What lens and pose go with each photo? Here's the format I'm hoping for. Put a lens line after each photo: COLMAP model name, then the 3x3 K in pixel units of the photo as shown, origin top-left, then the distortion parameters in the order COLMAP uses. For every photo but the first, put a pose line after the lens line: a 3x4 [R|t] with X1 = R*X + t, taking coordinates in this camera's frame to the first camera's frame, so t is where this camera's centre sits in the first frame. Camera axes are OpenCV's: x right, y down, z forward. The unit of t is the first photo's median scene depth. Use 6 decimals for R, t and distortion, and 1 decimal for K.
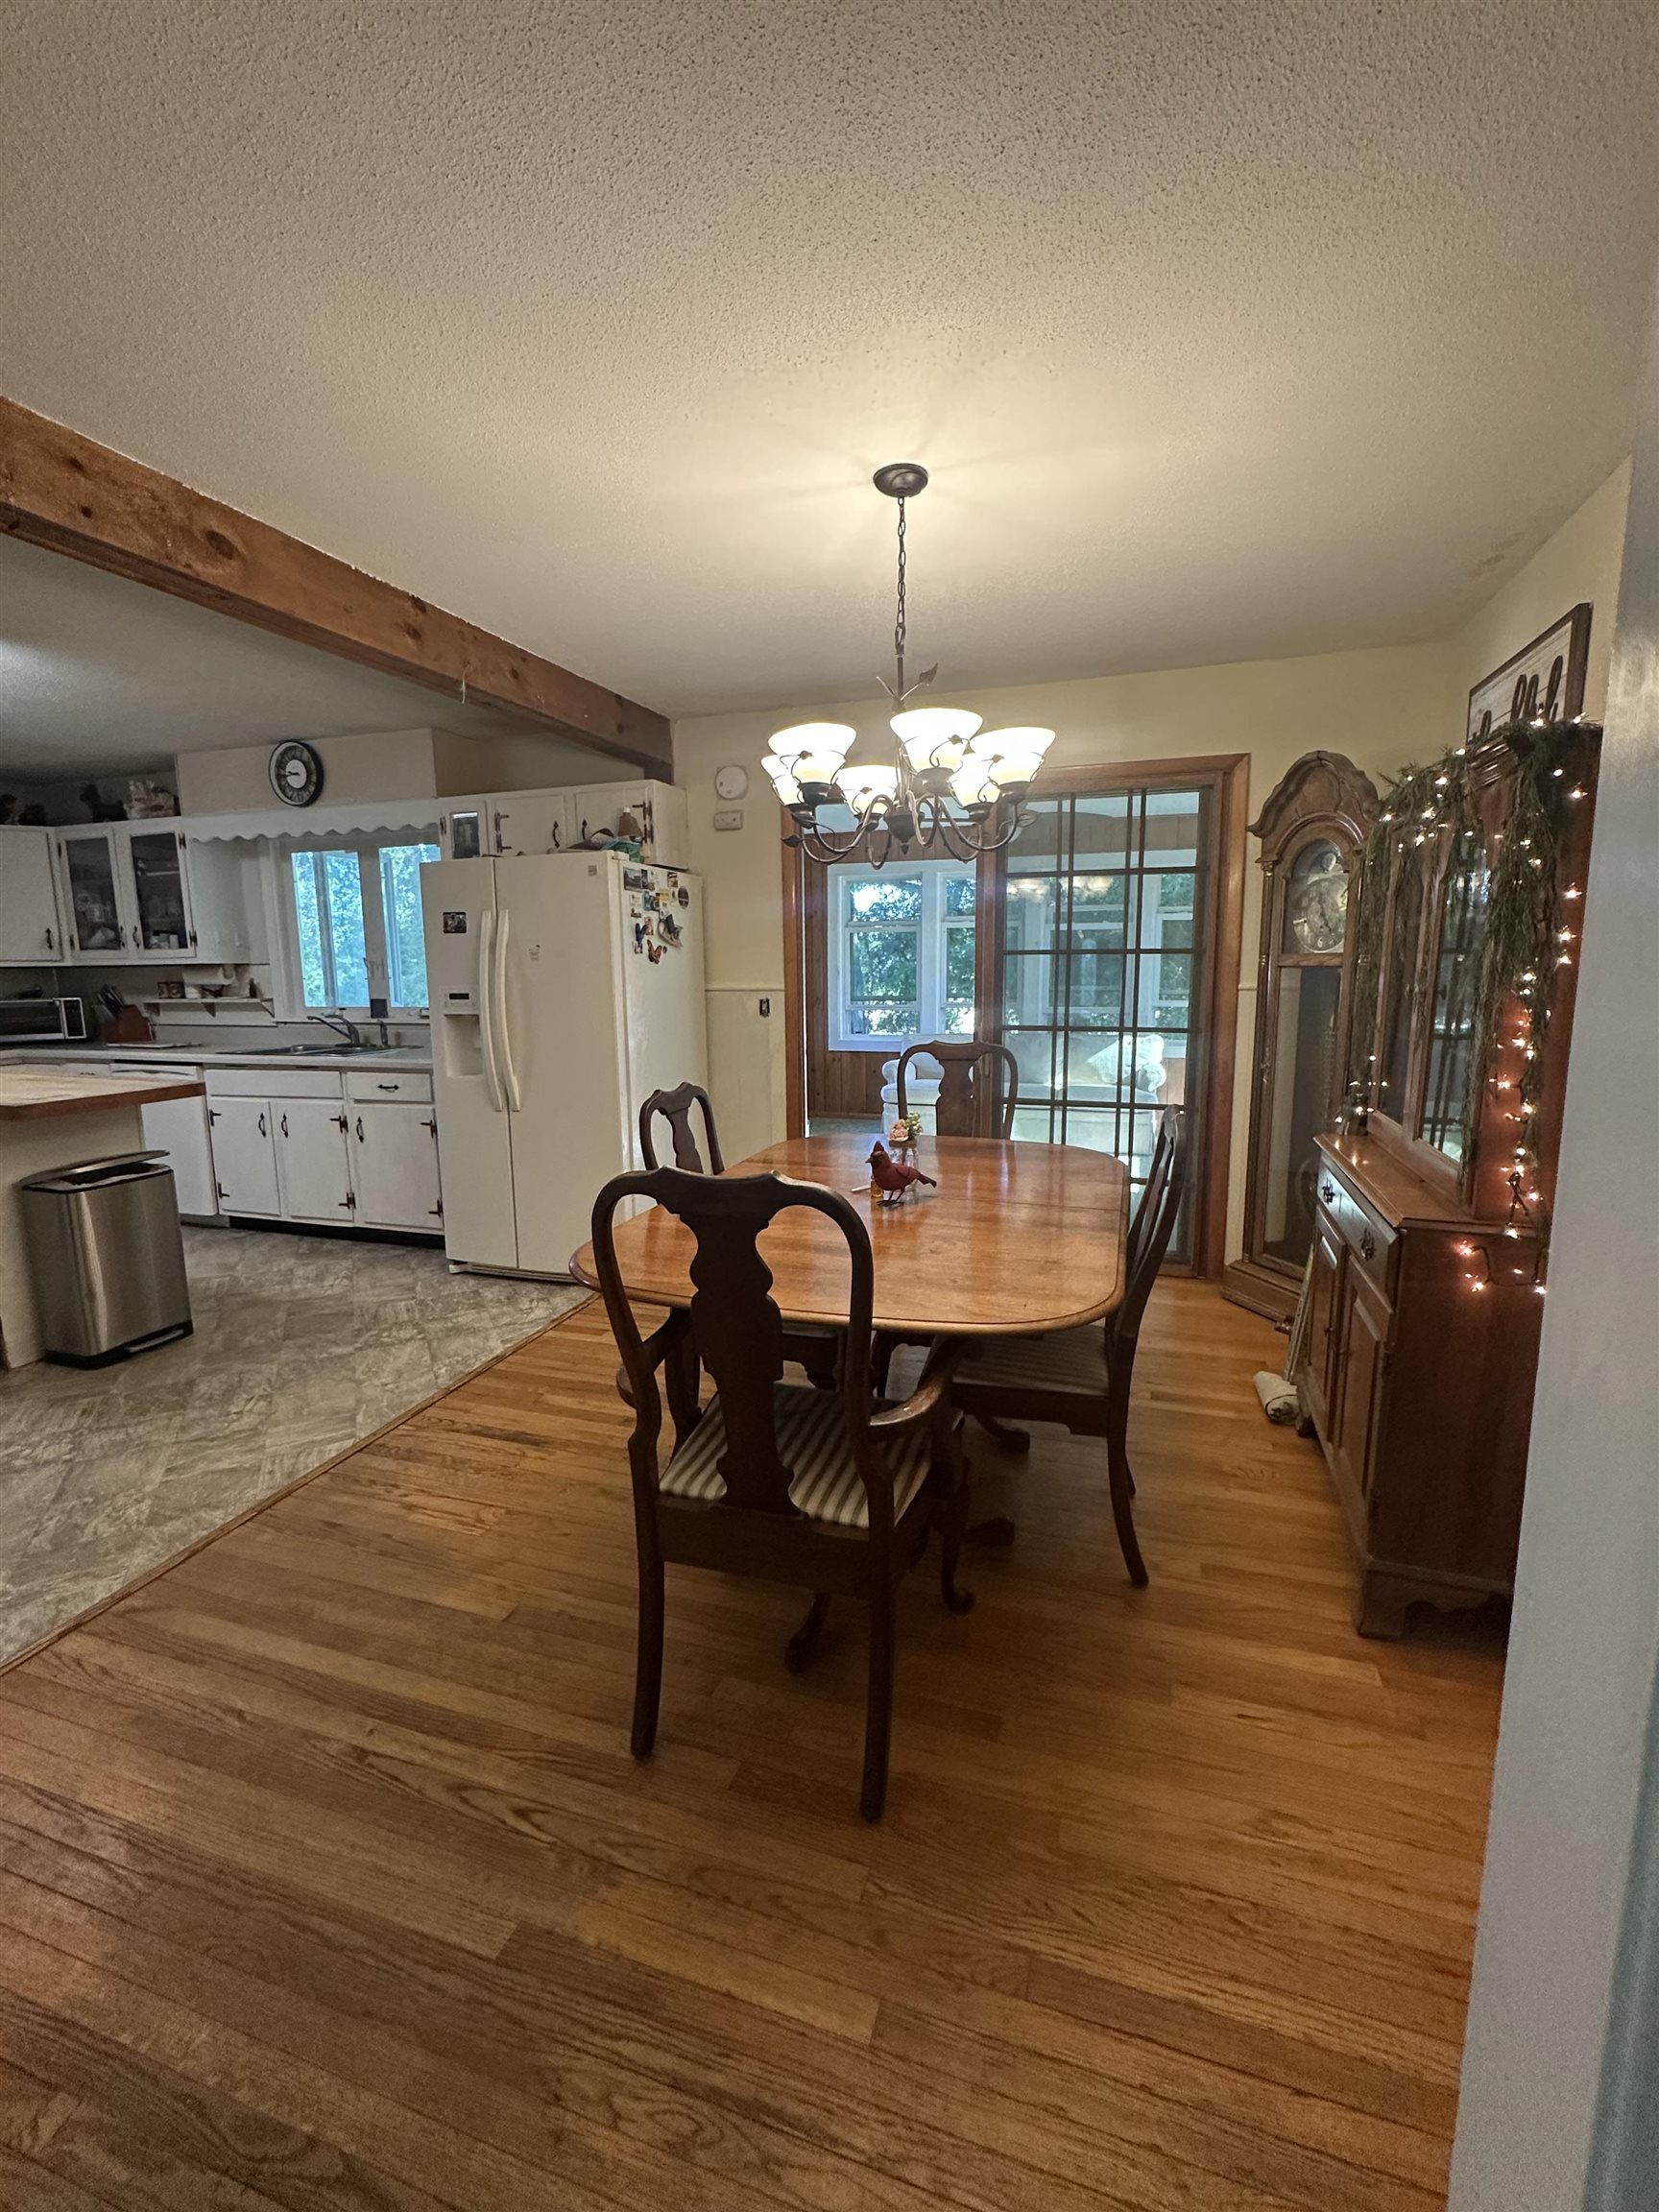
lens RADIAL K [[948.4, 0, 829.5], [0, 948.4, 1106.0], [0, 0, 1]] dist [-0.000236, 0.000024]
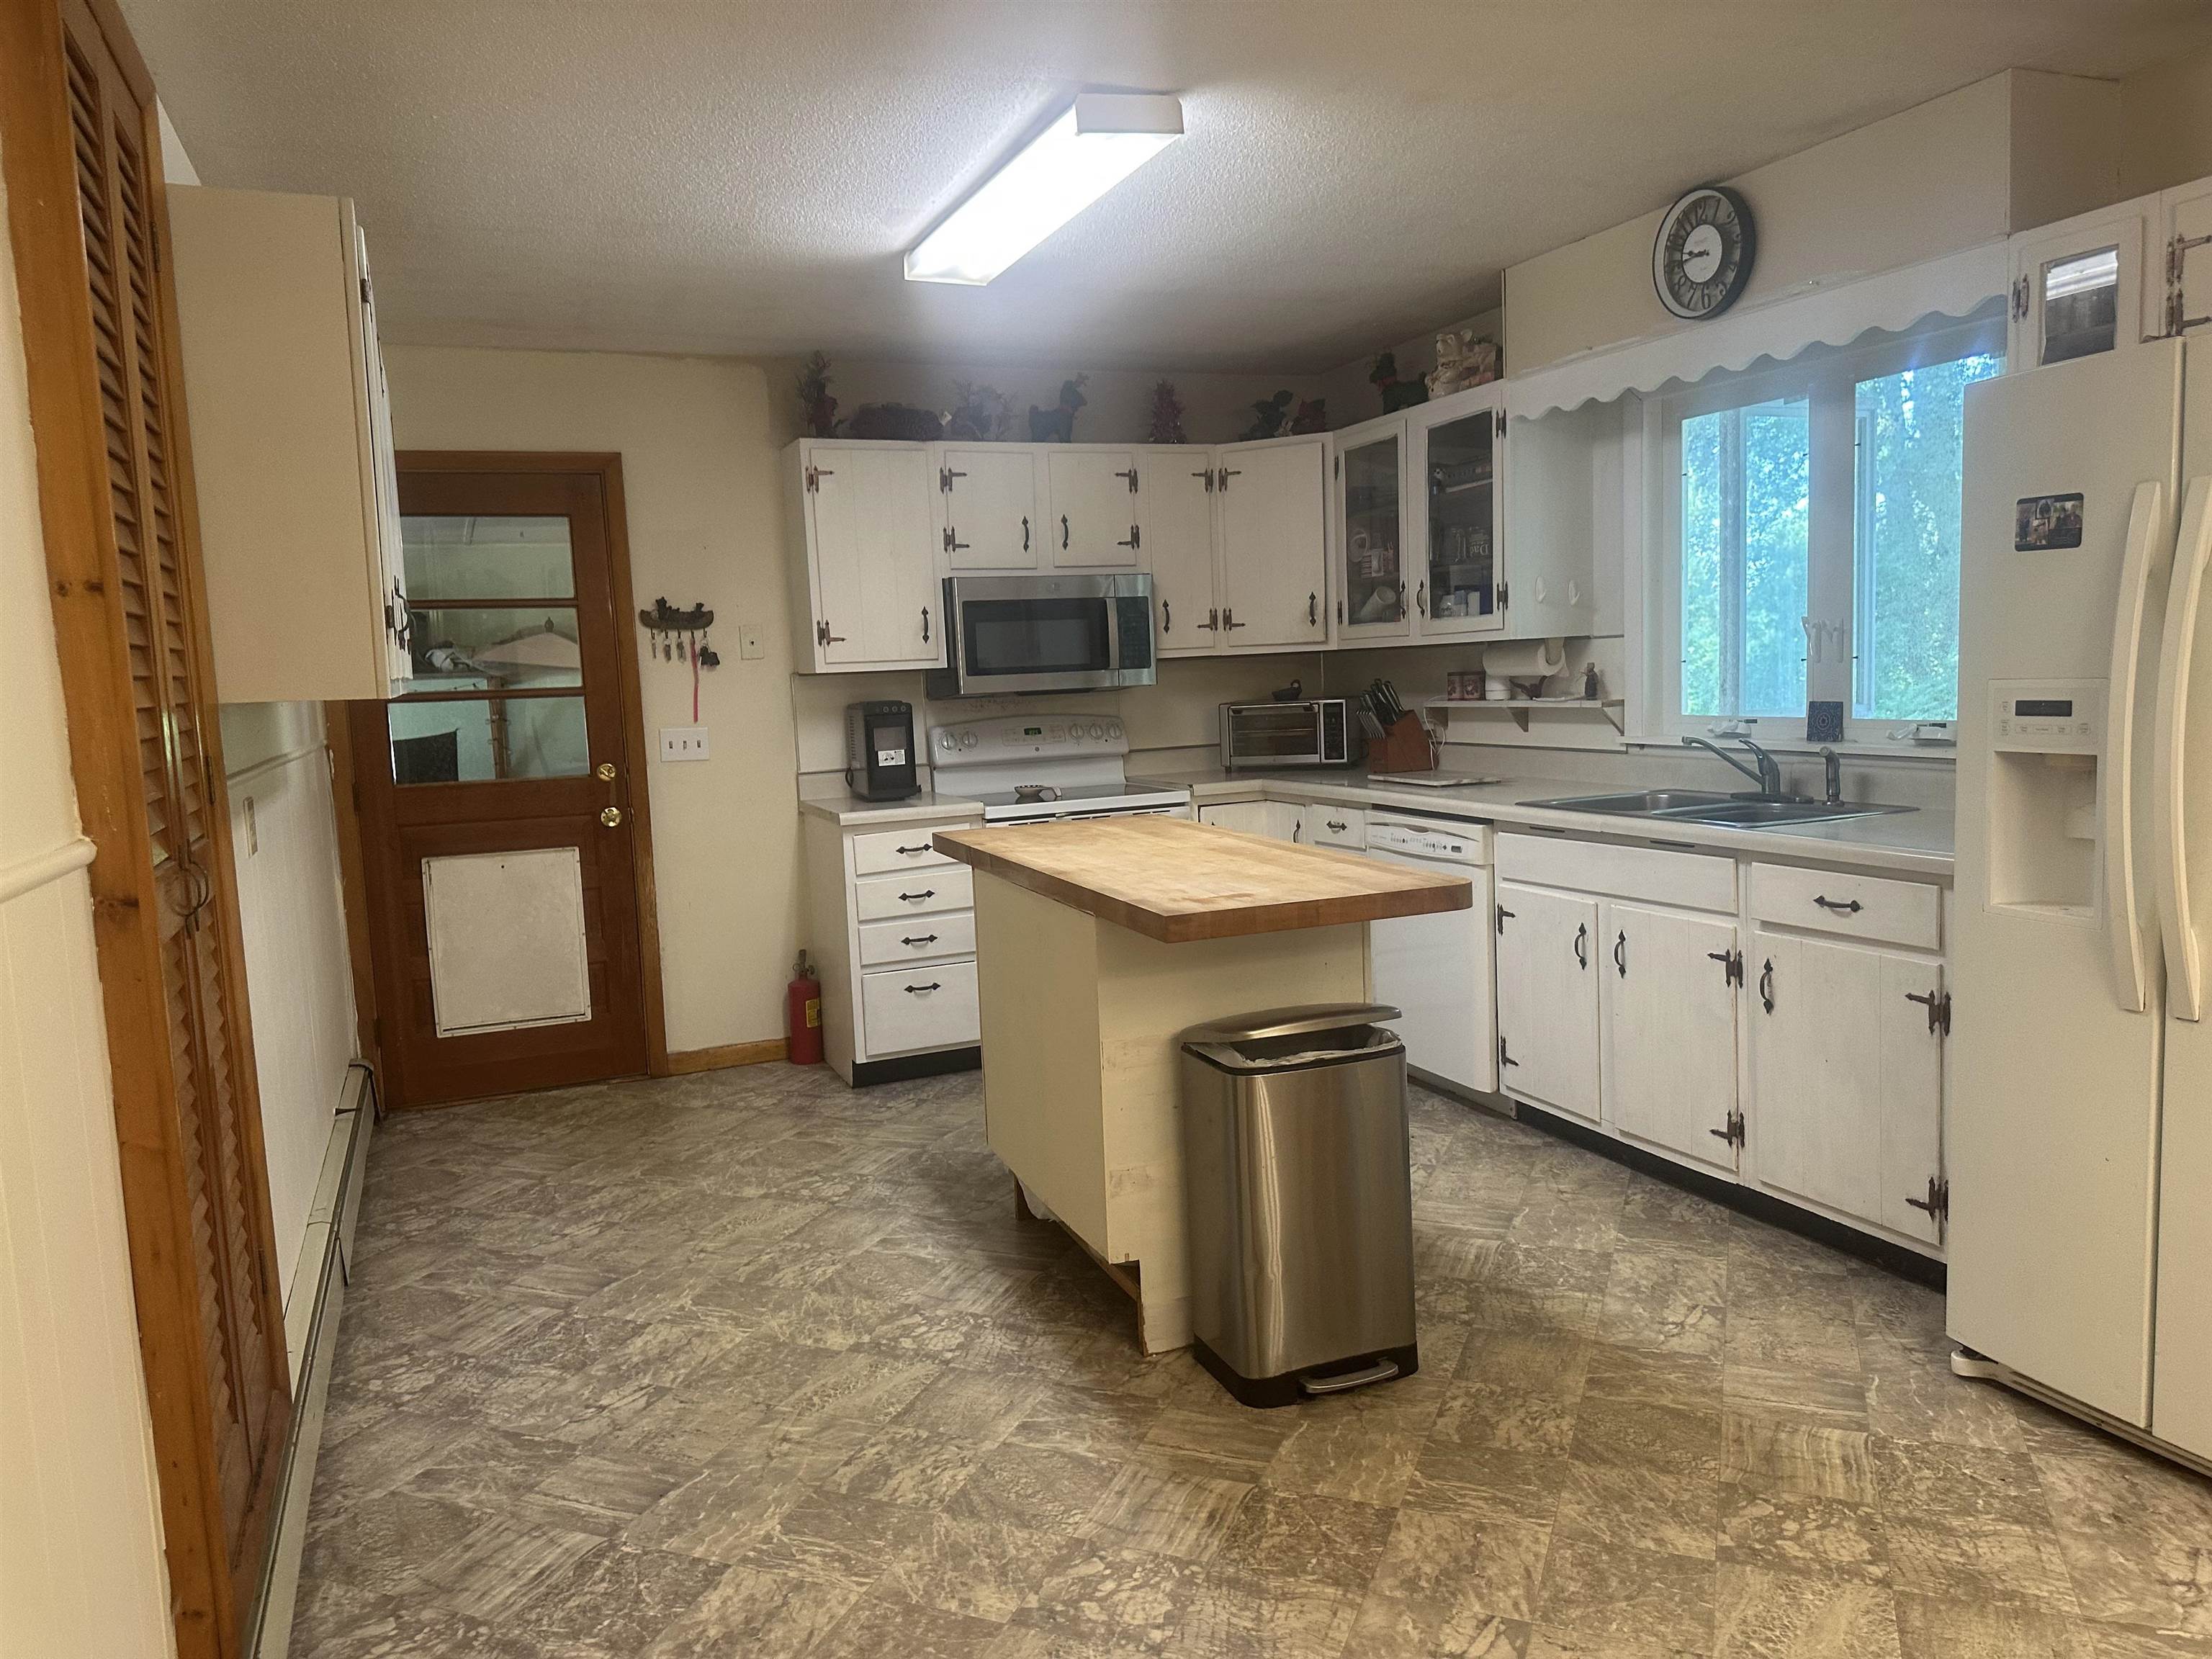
lens RADIAL K [[1525.1, 0, 1106.0], [0, 1525.1, 829.5], [0, 0, 1]] dist [0.036632, -0.044172]
pose [[0.648788, 0.066836, -0.758028, -0.136732], [-0.075810, 0.996857, 0.023008, -0.044109], [0.757183, 0.042538, 0.651816, 0.253695]]
